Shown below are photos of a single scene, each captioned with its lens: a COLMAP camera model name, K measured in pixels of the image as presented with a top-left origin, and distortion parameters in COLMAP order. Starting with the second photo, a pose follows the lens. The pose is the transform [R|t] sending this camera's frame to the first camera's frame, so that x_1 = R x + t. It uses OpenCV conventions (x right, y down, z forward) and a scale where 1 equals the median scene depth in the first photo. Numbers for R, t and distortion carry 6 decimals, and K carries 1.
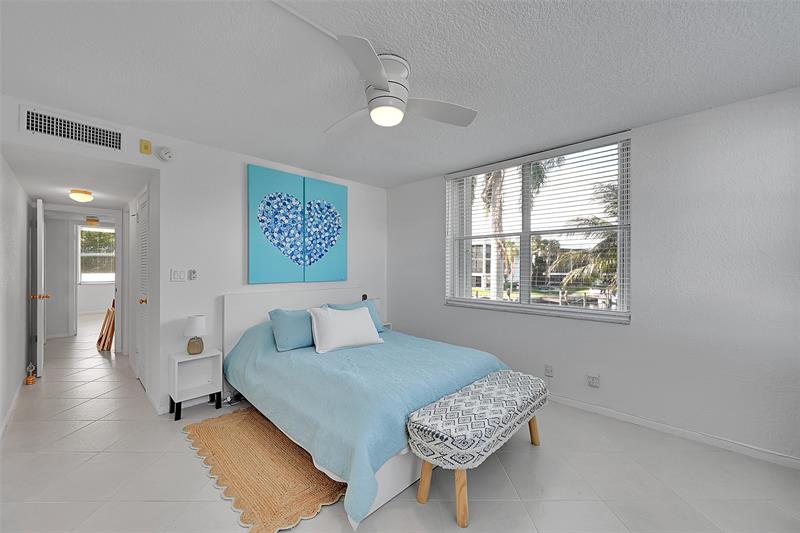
lens RADIAL K [[311.9, 0, 398.6], [0, 311.9, 266.4], [0, 0, 1]] dist [-0.010156, -0.000056]
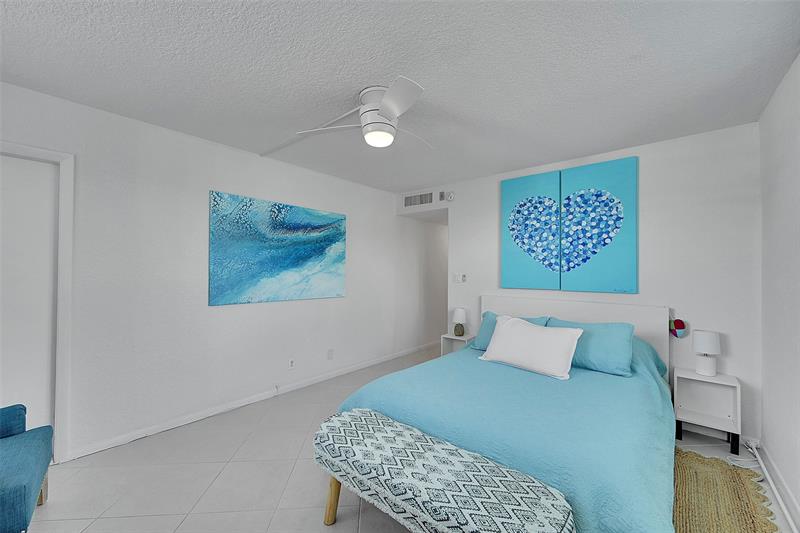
lens RADIAL K [[311.9, 0, 398.6], [0, 311.9, 266.4], [0, 0, 1]] dist [-0.010156, -0.000056]
pose [[0.074292, -0.011774, -0.997167, 0.534443], [0.000761, 0.999931, -0.011750, -0.006701], [0.997236, 0.000114, 0.074296, 0.480143]]
